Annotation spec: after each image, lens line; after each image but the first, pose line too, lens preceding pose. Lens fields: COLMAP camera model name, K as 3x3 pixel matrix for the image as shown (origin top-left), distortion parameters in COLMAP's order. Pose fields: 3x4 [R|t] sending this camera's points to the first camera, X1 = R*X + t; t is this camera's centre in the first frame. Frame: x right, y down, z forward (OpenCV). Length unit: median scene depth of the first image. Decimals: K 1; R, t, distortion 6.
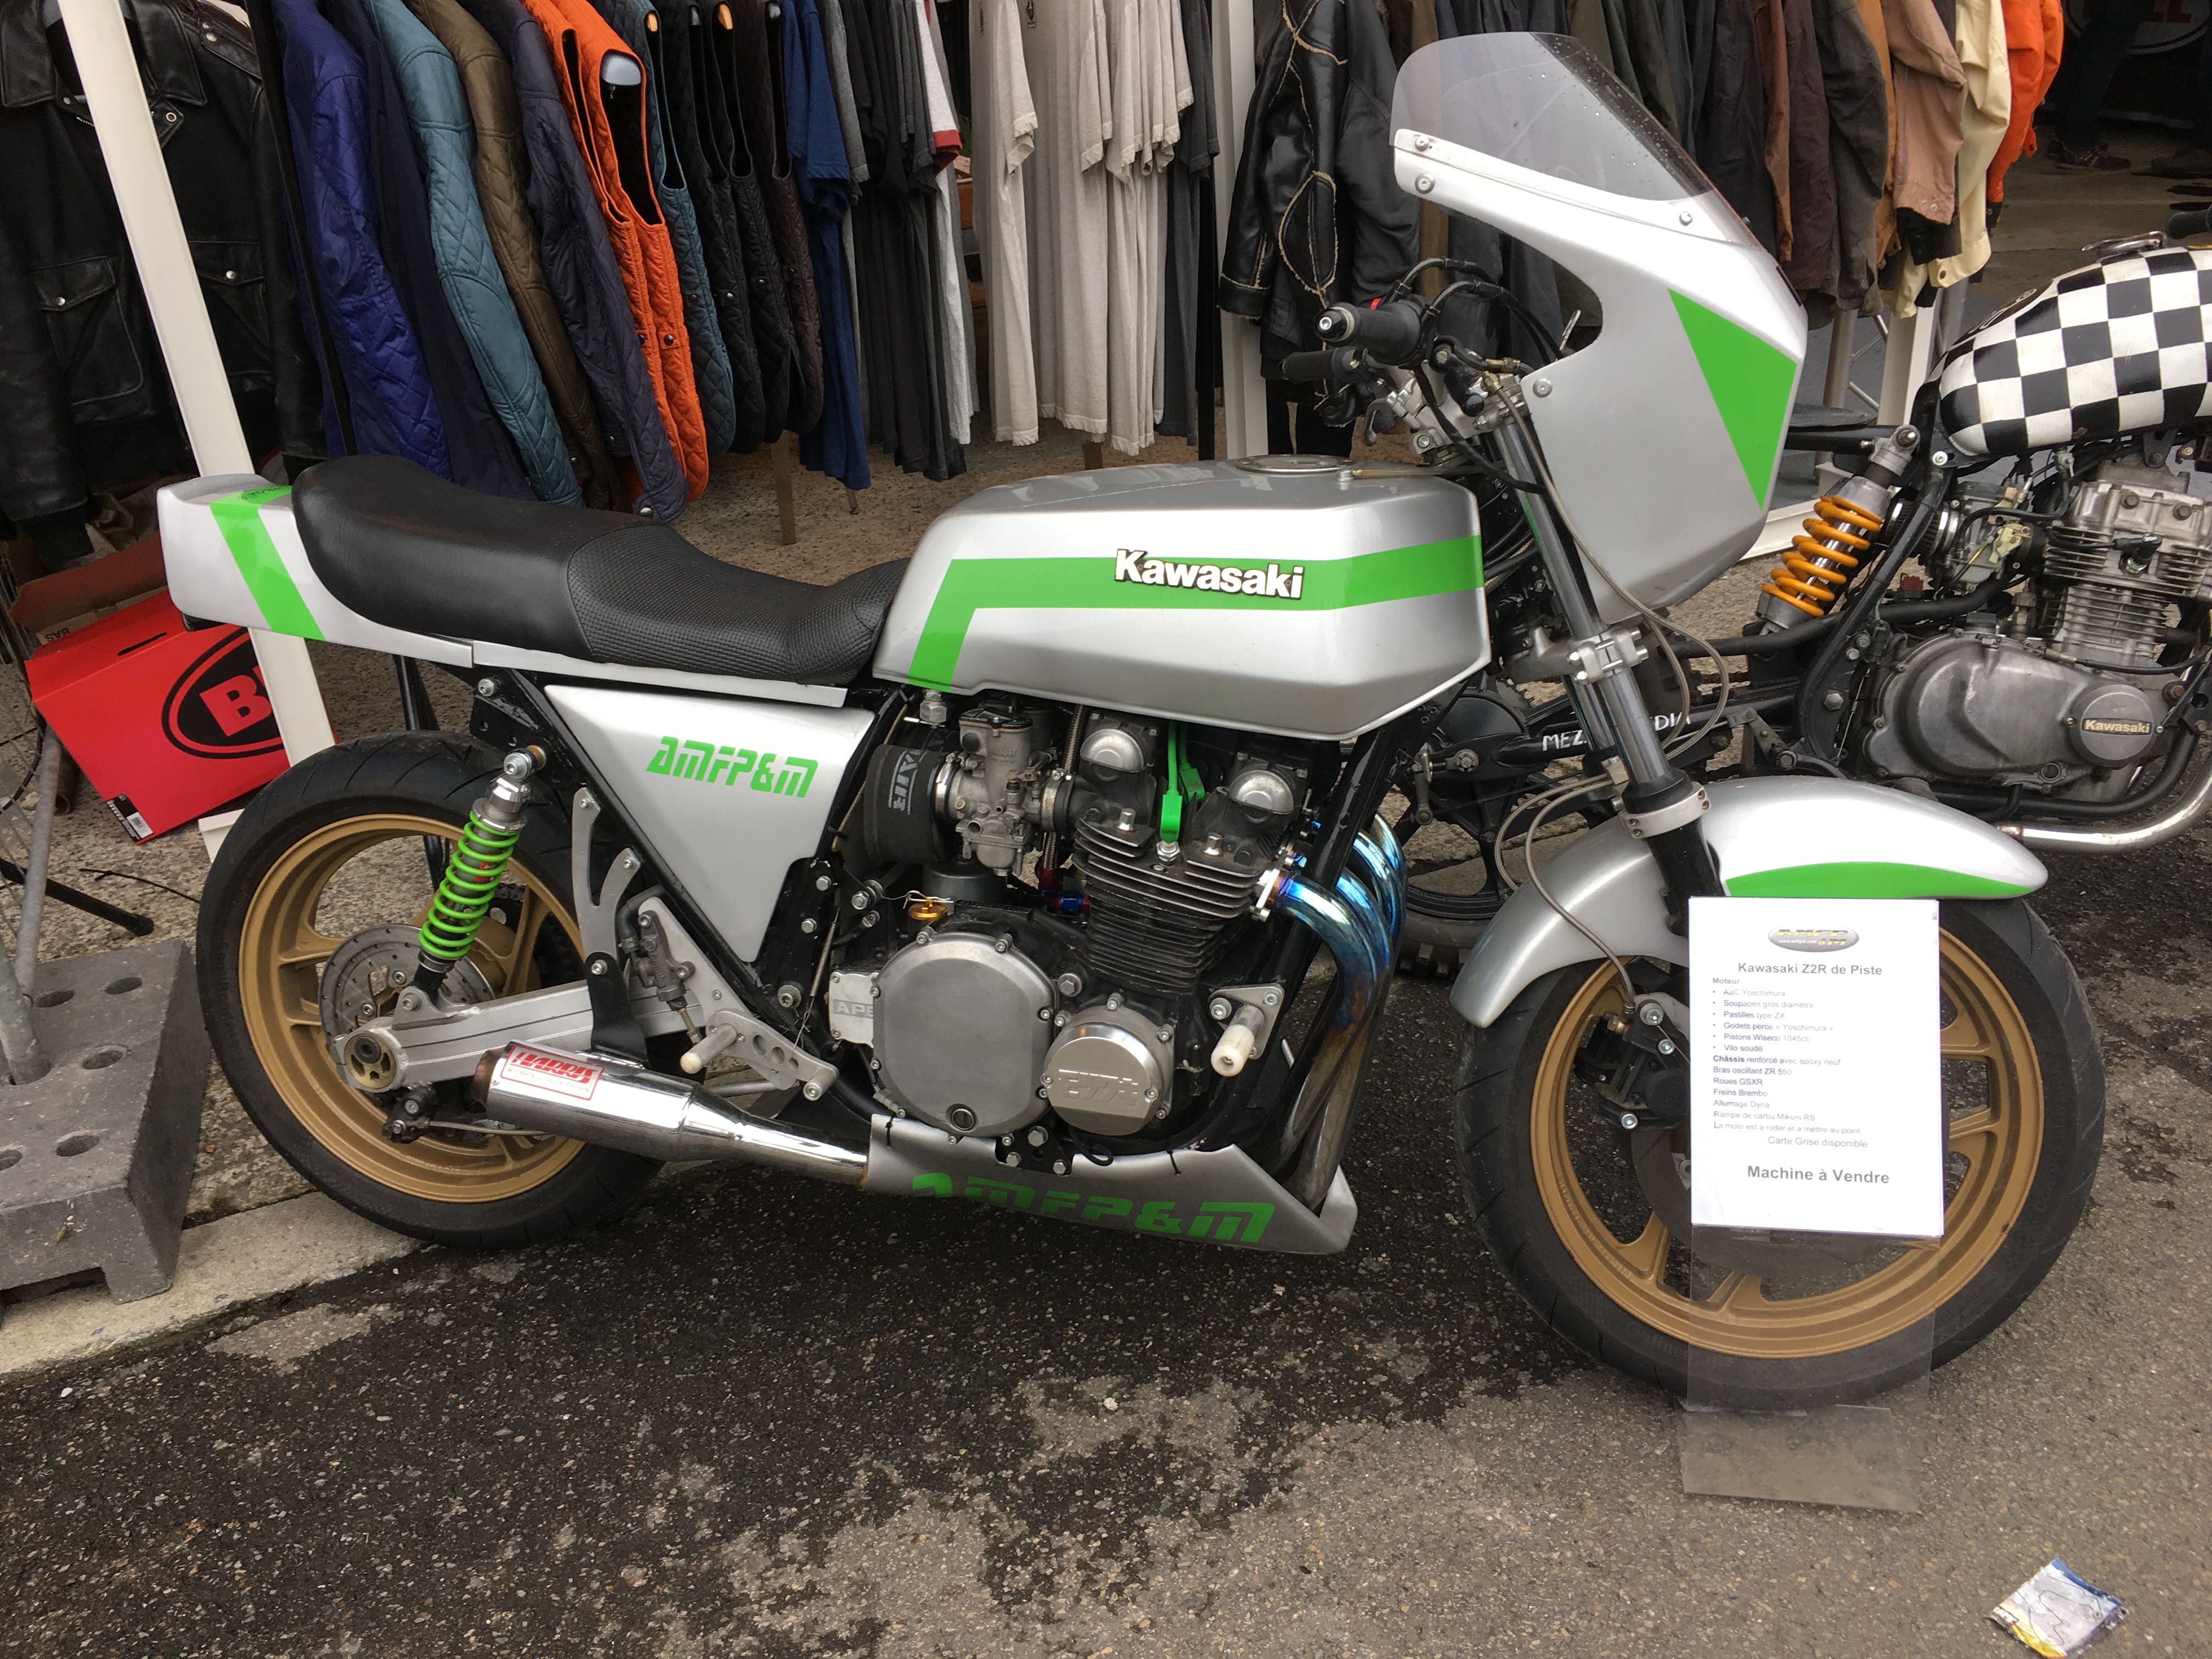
lens RADIAL K [[1851.2, 0, 1090.8], [0, 1851.2, 833.1], [0, 0, 1]] dist [0.052969, -0.059072]
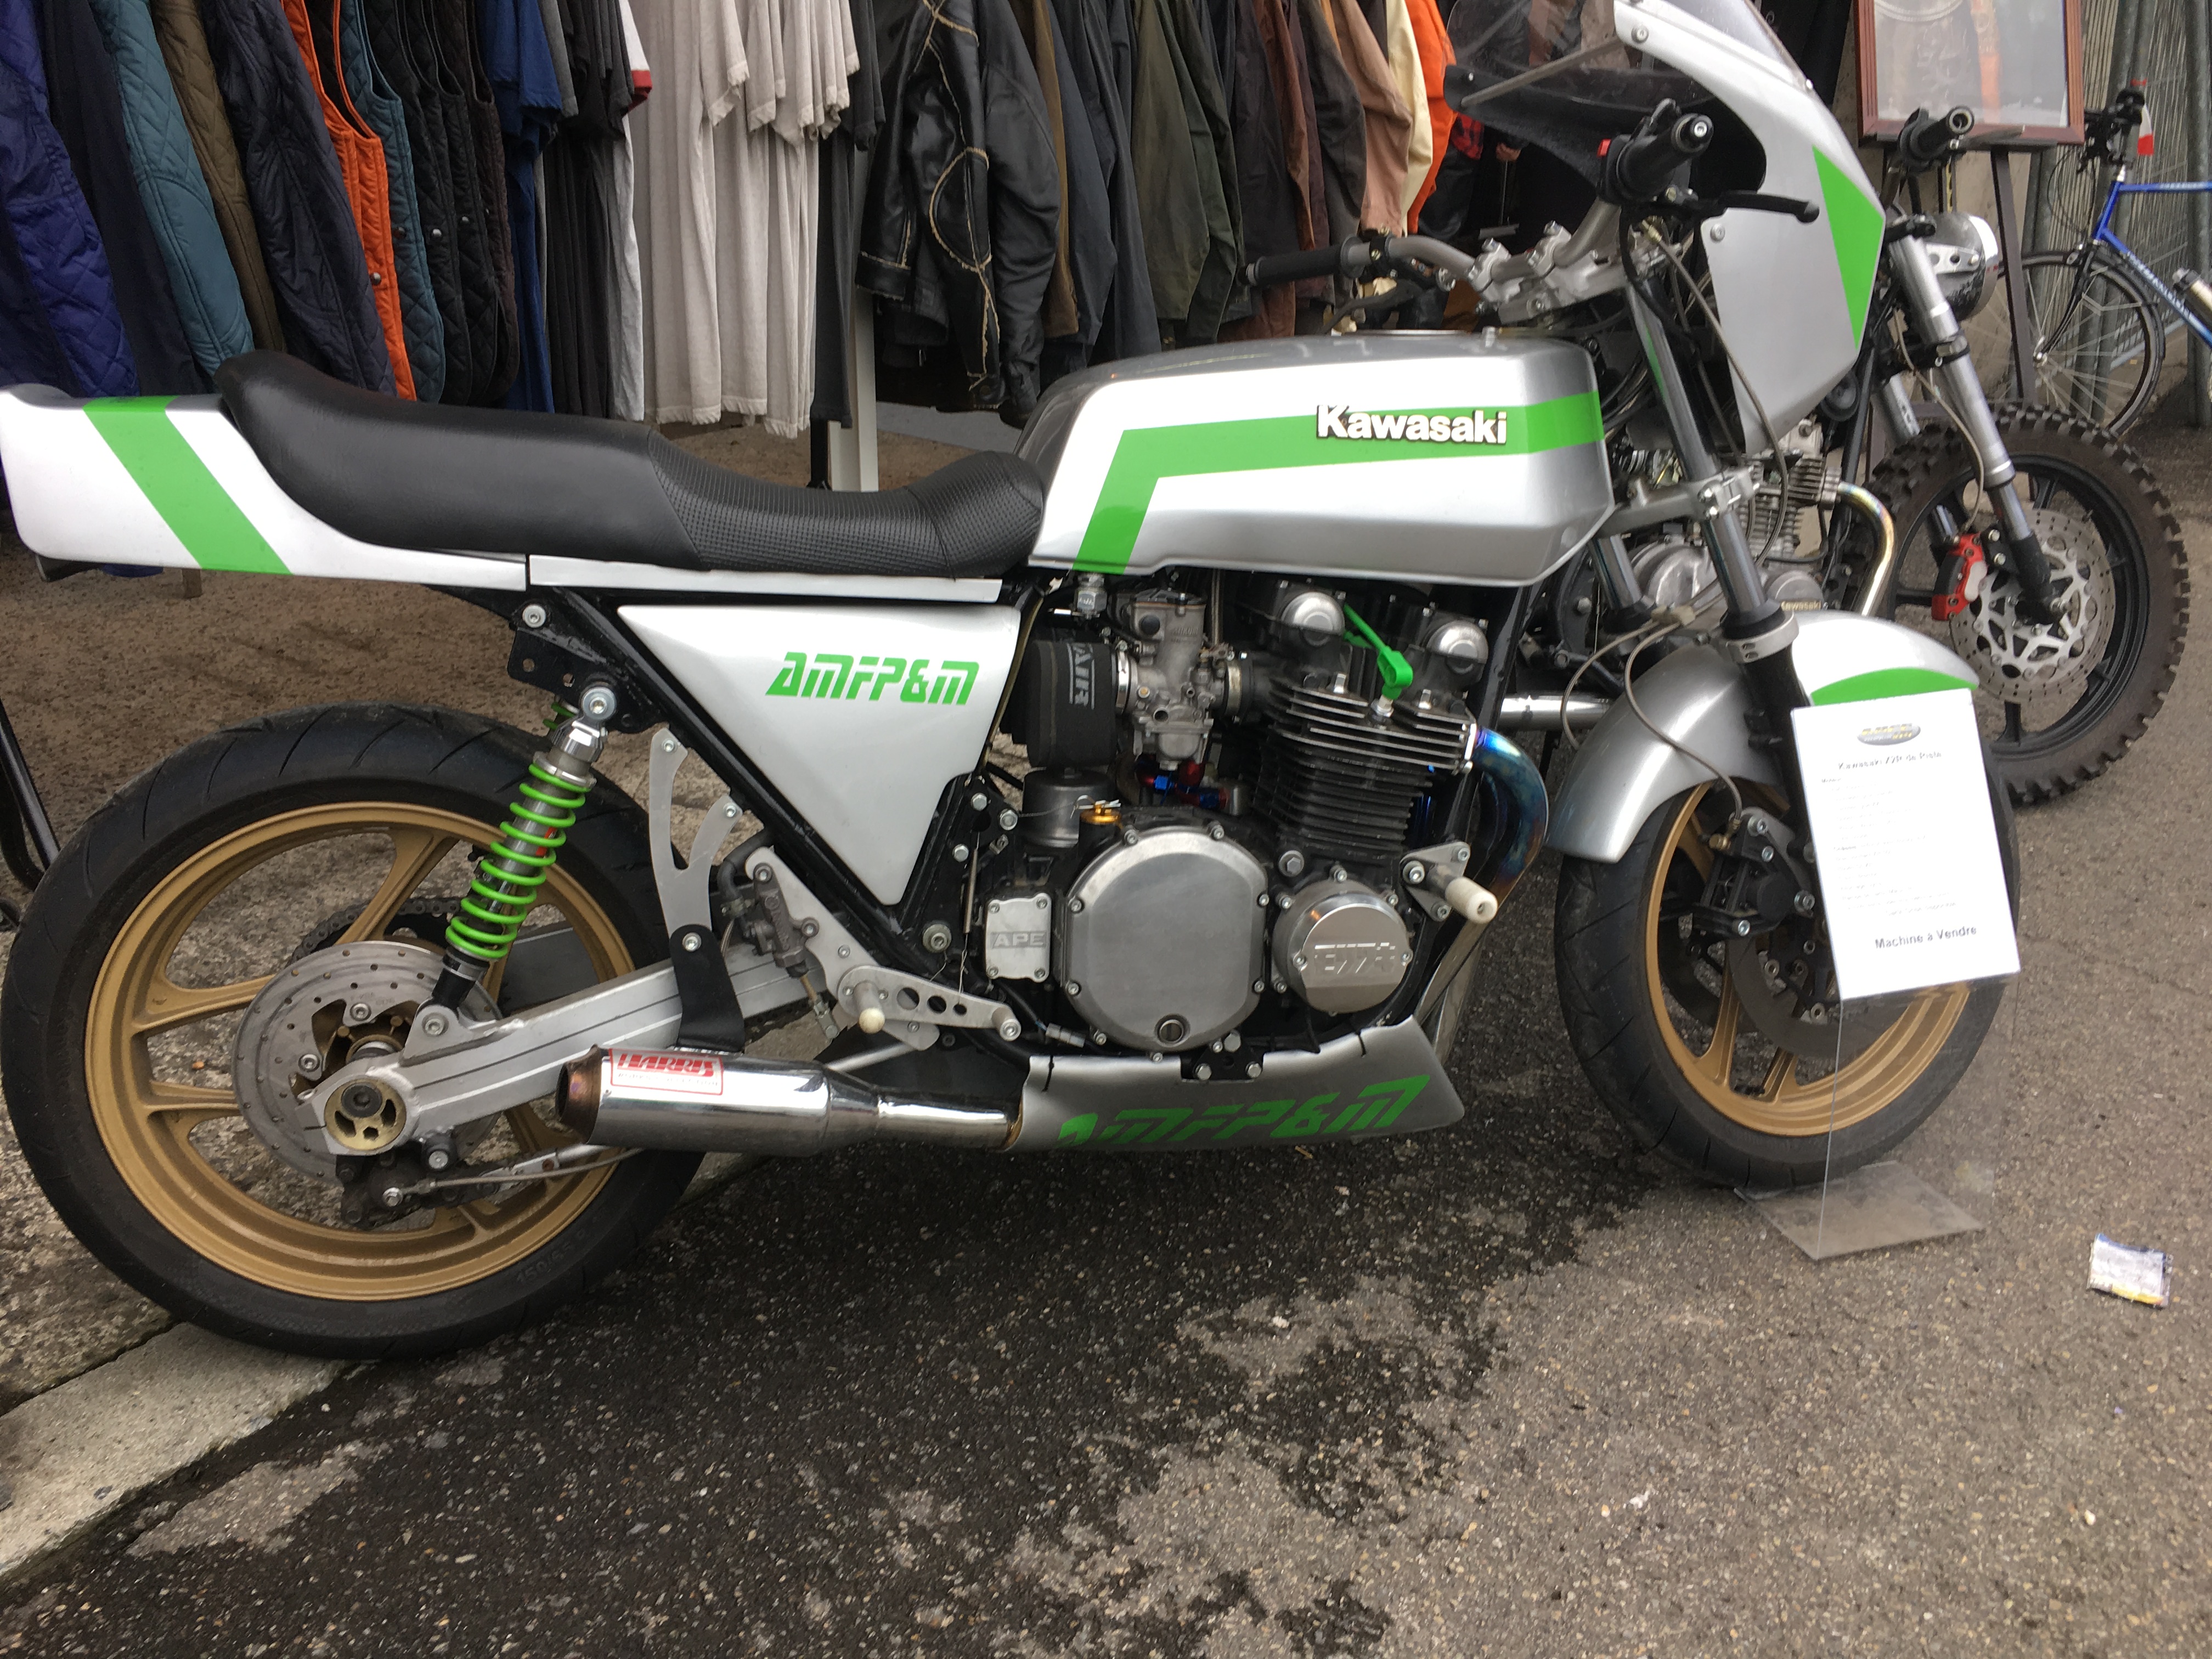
lens RADIAL K [[1851.2, 0, 1110.0], [0, 1851.2, 826.4], [0, 0, 1]] dist [0.052969, -0.059072]
pose [[0.890314, -0.106533, 0.442709, -0.477465], [0.132496, 0.990787, -0.028035, 0.071069], [-0.435644, 0.083617, 0.896227, 0.163213]]
